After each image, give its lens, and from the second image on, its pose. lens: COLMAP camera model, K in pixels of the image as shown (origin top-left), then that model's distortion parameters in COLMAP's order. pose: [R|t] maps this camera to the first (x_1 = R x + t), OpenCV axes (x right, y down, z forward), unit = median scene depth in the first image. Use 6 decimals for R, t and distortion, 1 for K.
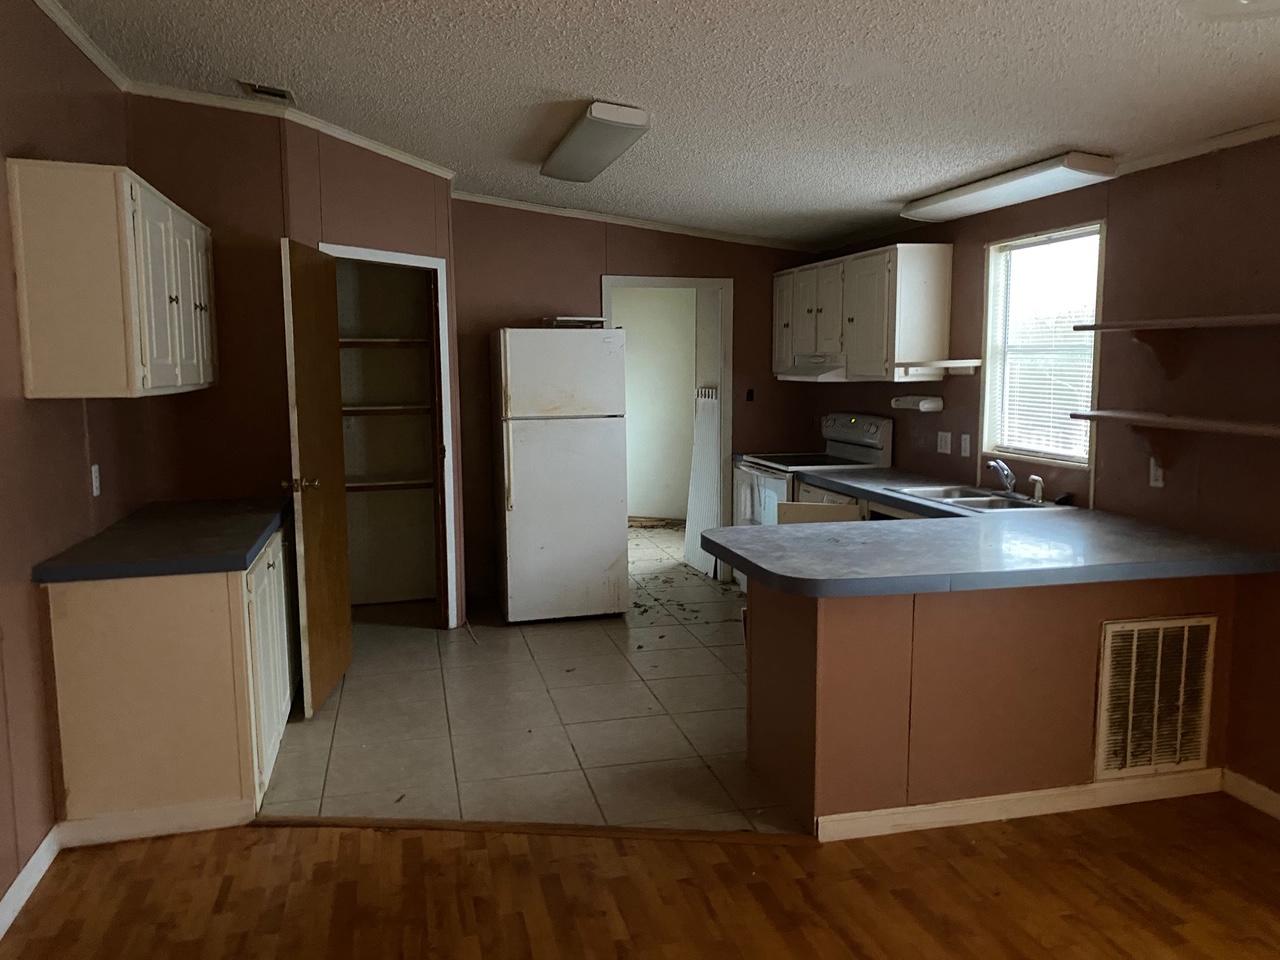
lens RADIAL K [[979.9, 0, 647.5], [0, 979.9, 482.8], [0, 0, 1]] dist [0.013506, -0.005523]
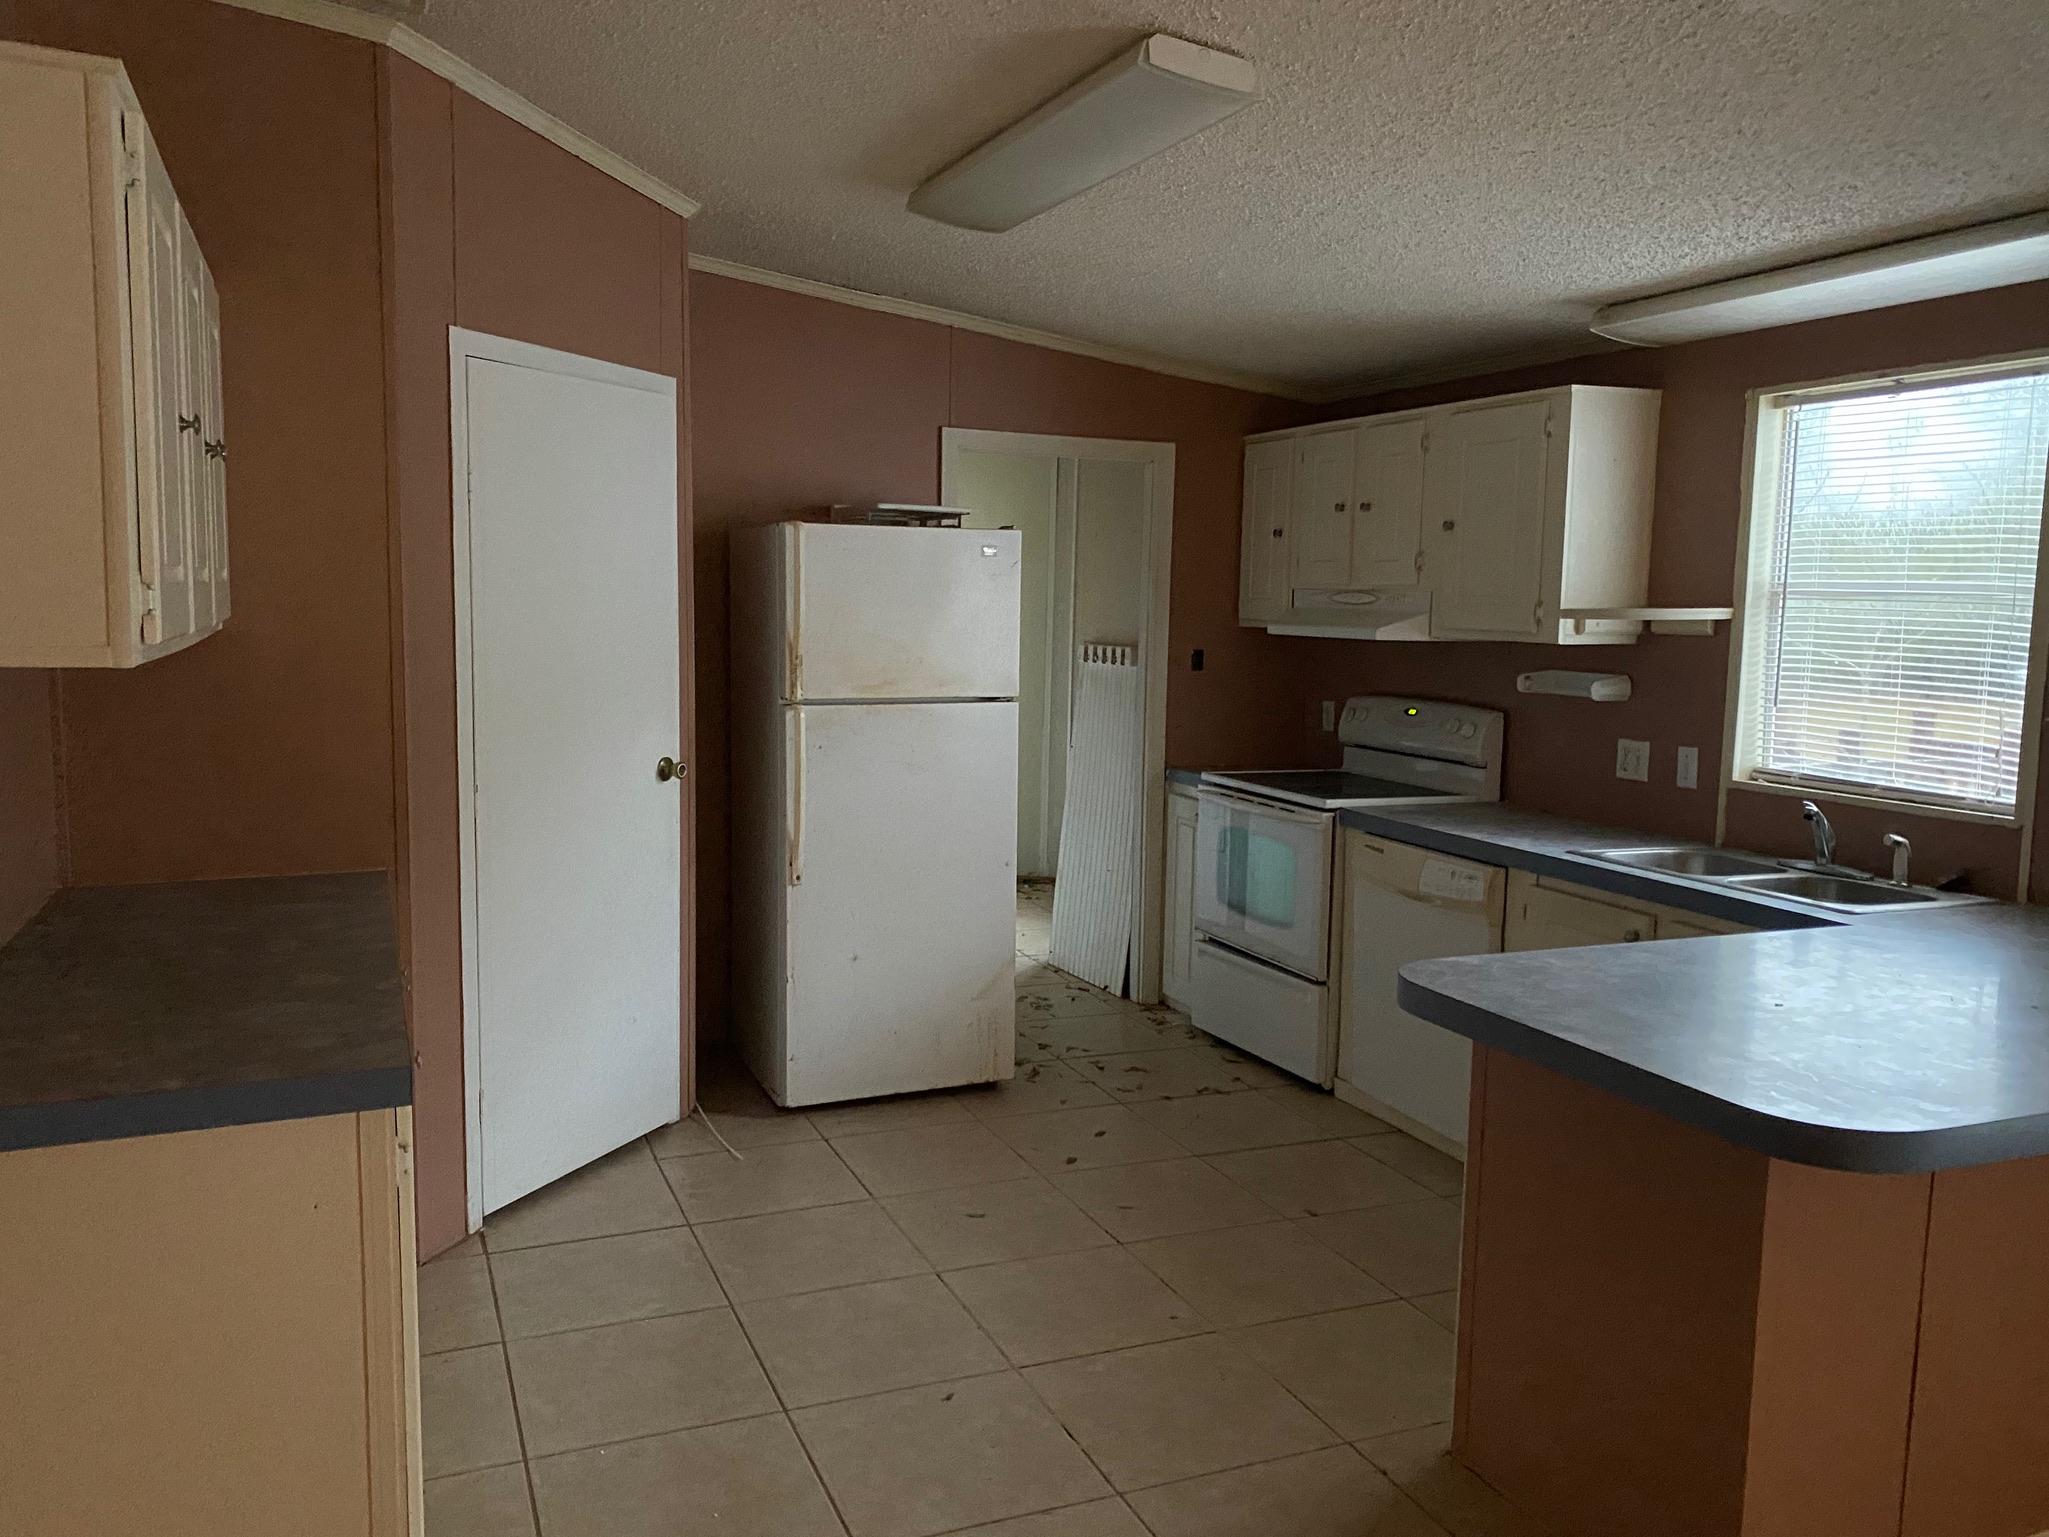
lens RADIAL K [[1568.6, 0, 1012.4], [0, 1568.6, 761.2], [0, 0, 1]] dist [0.013506, -0.005523]
pose [[0.988726, 0.008408, 0.149499, -0.159359], [-0.006426, 0.999885, -0.013731, -0.026036], [-0.149598, 0.012616, 0.988666, 0.201181]]
